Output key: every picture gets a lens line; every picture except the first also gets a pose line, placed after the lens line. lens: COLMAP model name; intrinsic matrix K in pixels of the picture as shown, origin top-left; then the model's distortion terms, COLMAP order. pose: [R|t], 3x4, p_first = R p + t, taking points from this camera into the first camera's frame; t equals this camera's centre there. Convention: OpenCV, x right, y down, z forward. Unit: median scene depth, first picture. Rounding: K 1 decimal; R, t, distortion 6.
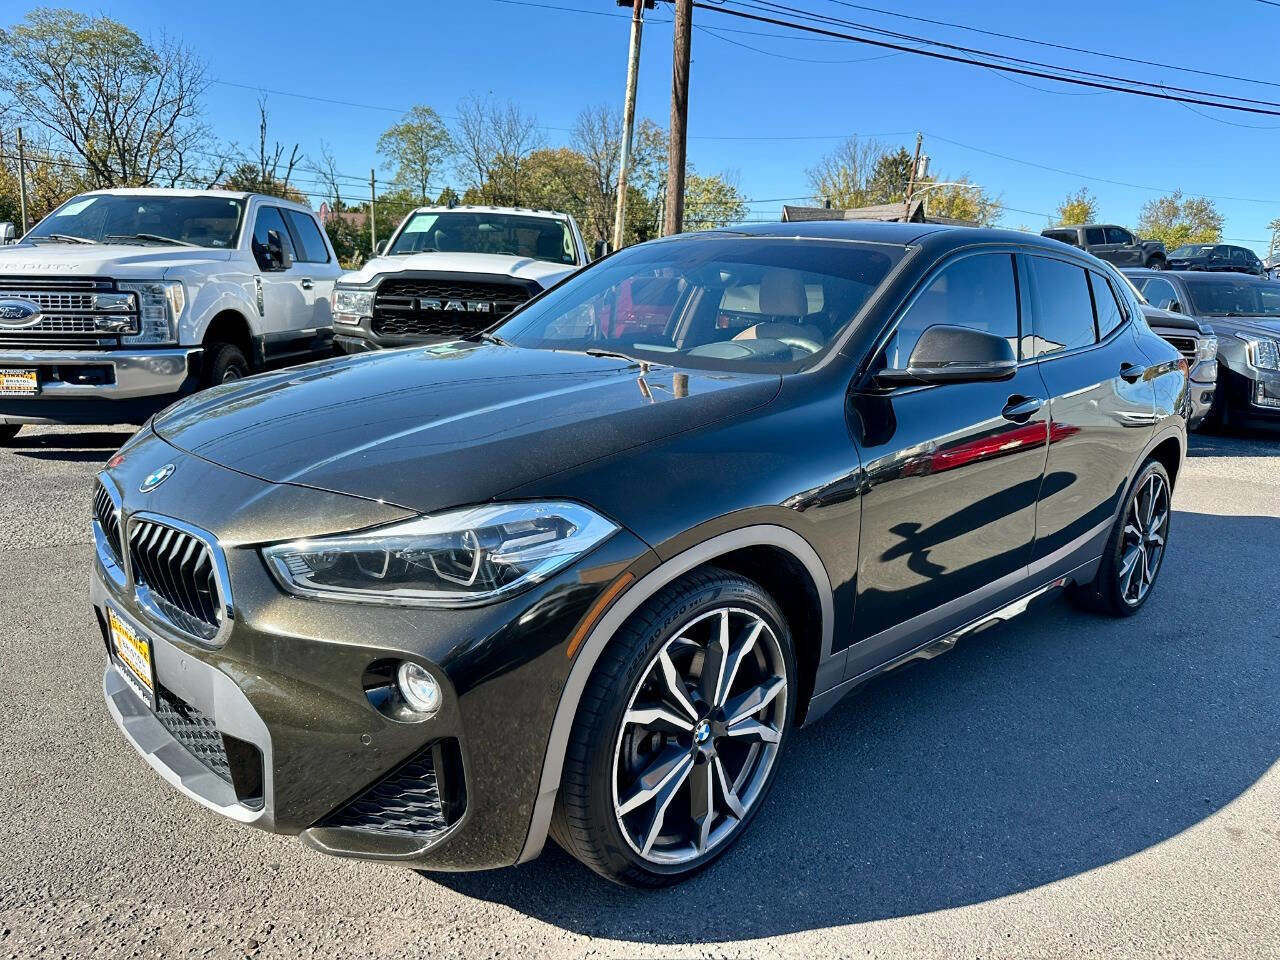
lens RADIAL K [[943.7, 0, 642.4], [0, 943.7, 495.0], [0, 0, 1]] dist [0.009627, -0.008033]
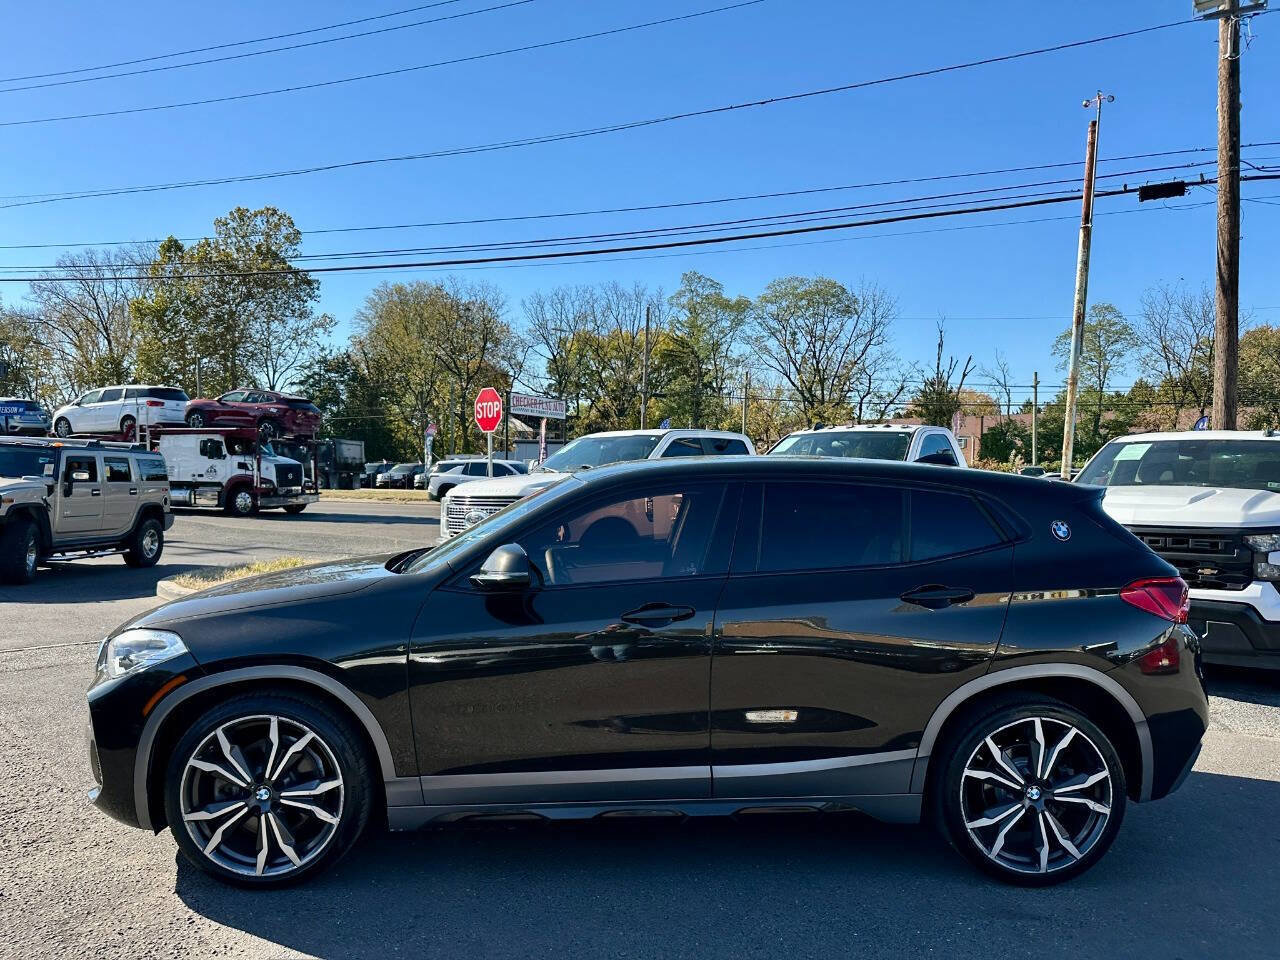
lens RADIAL K [[943.7, 0, 642.4], [0, 943.7, 495.0], [0, 0, 1]] dist [0.009627, -0.008033]
pose [[0.726529, -0.012307, -0.687025, 0.117235], [-0.126584, 0.980330, -0.151423, -0.006091], [0.675375, 0.196980, 0.710681, 0.013704]]
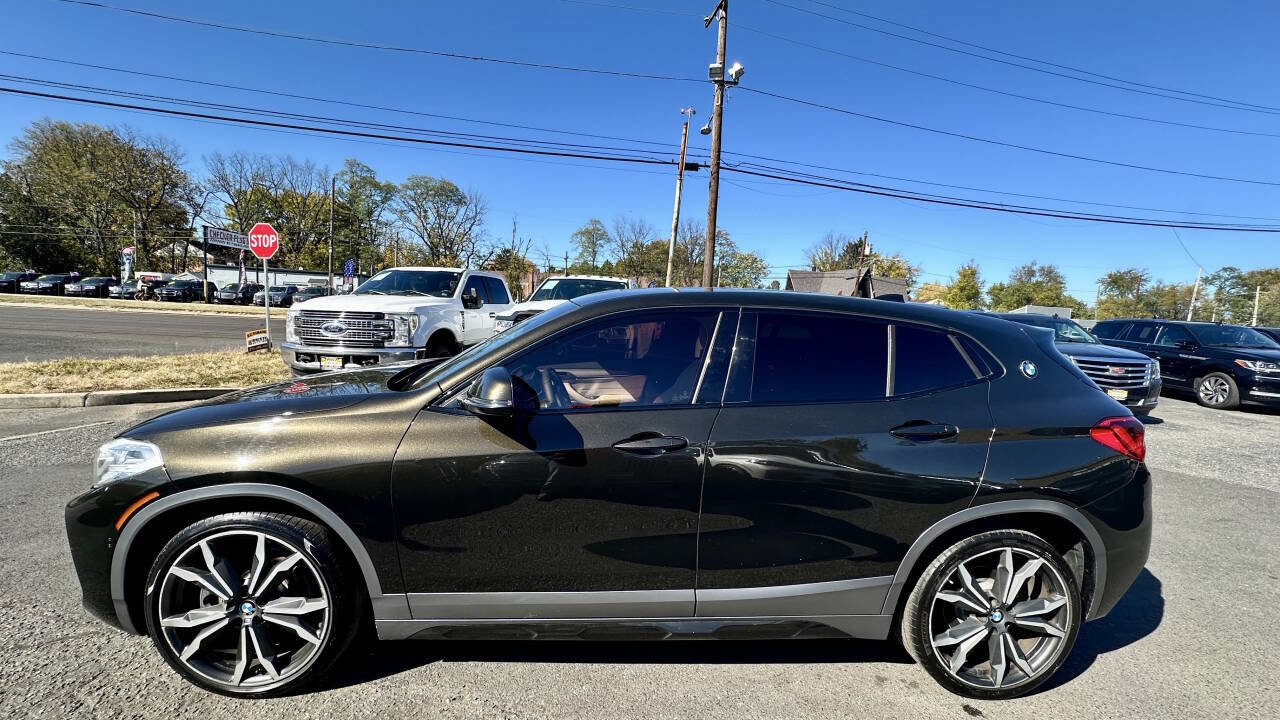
lens RADIAL K [[522.8, 0, 640.0], [0, 522.8, 360.0], [0, 0, 1]] dist [0.021782, -0.015288]
pose [[0.988718, 0.028198, -0.147113, 0.027585], [-0.045989, 0.991832, -0.118969, -0.005136], [0.142556, 0.124392, 0.981939, 0.002749]]
